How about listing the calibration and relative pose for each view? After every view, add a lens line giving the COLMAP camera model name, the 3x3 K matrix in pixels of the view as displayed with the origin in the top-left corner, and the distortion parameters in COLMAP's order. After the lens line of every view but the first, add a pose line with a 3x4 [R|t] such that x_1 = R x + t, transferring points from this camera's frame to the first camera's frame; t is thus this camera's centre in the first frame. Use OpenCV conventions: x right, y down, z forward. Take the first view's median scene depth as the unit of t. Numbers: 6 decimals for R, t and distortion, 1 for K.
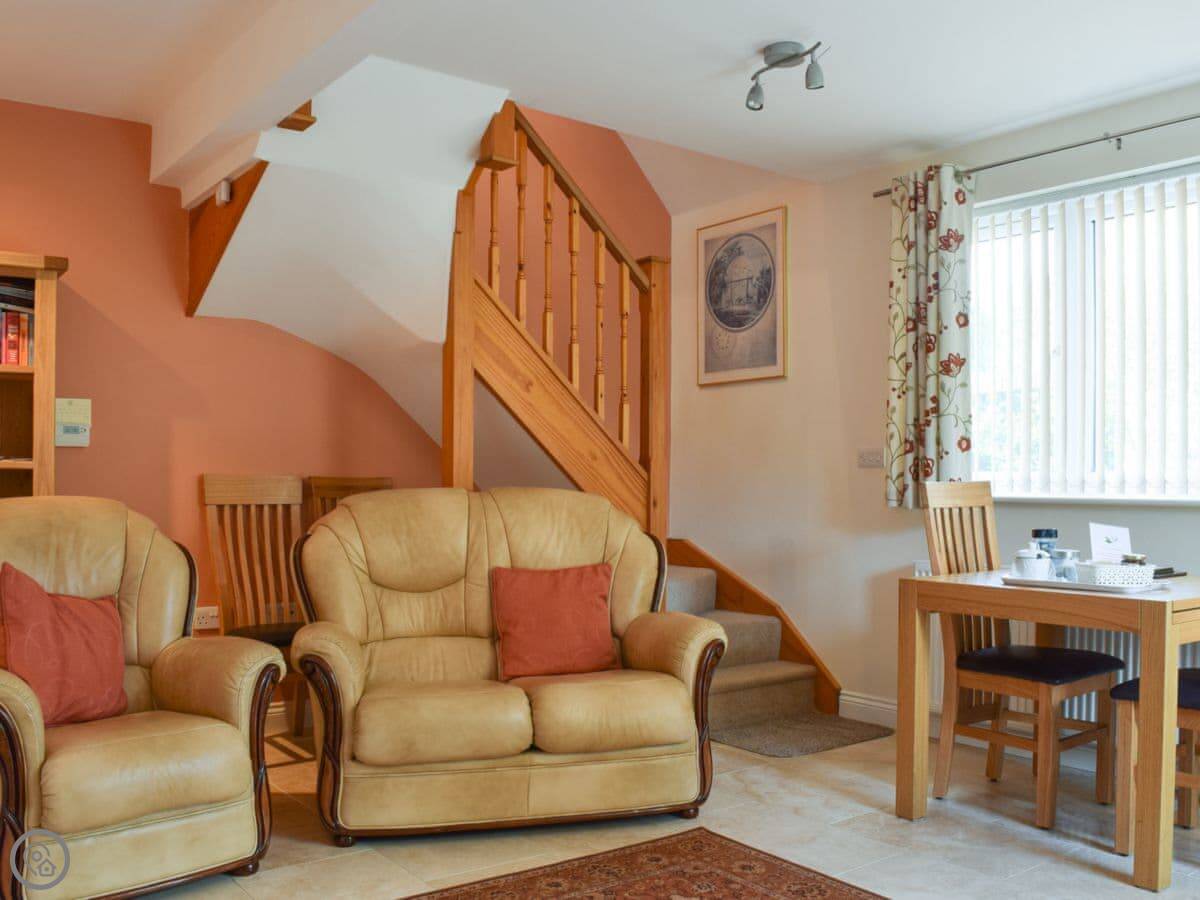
lens RADIAL K [[1039.4, 0, 597.4], [0, 1039.4, 487.4], [0, 0, 1]] dist [0.005248, 0.008666]
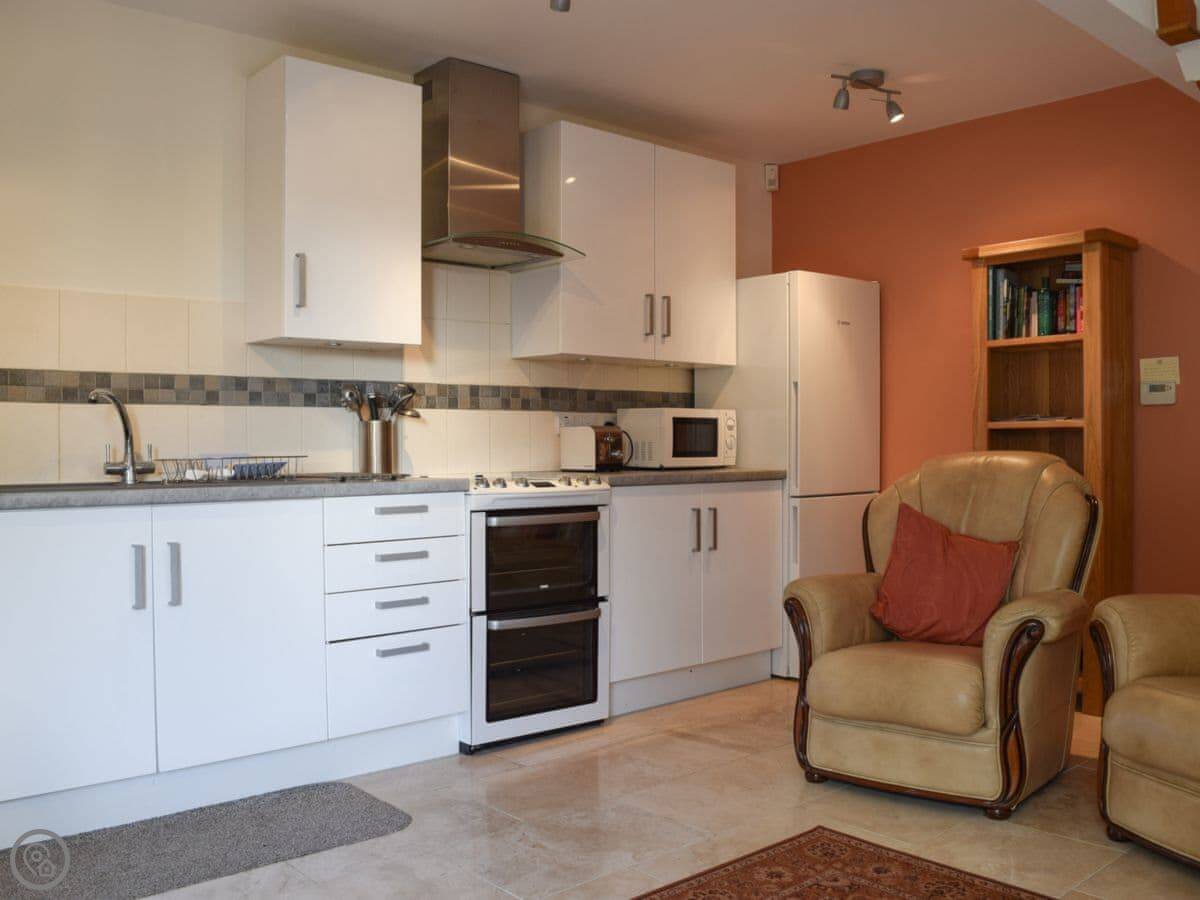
lens RADIAL K [[1108.3, 0, 599.5], [0, 1108.3, 451.9], [0, 0, 1]] dist [-0.143340, 0.005156]
pose [[0.077029, -0.003333, -0.997023, 0.580970], [-0.001094, 0.999994, -0.003428, 0.012857], [0.997028, 0.001355, 0.077024, 0.451798]]
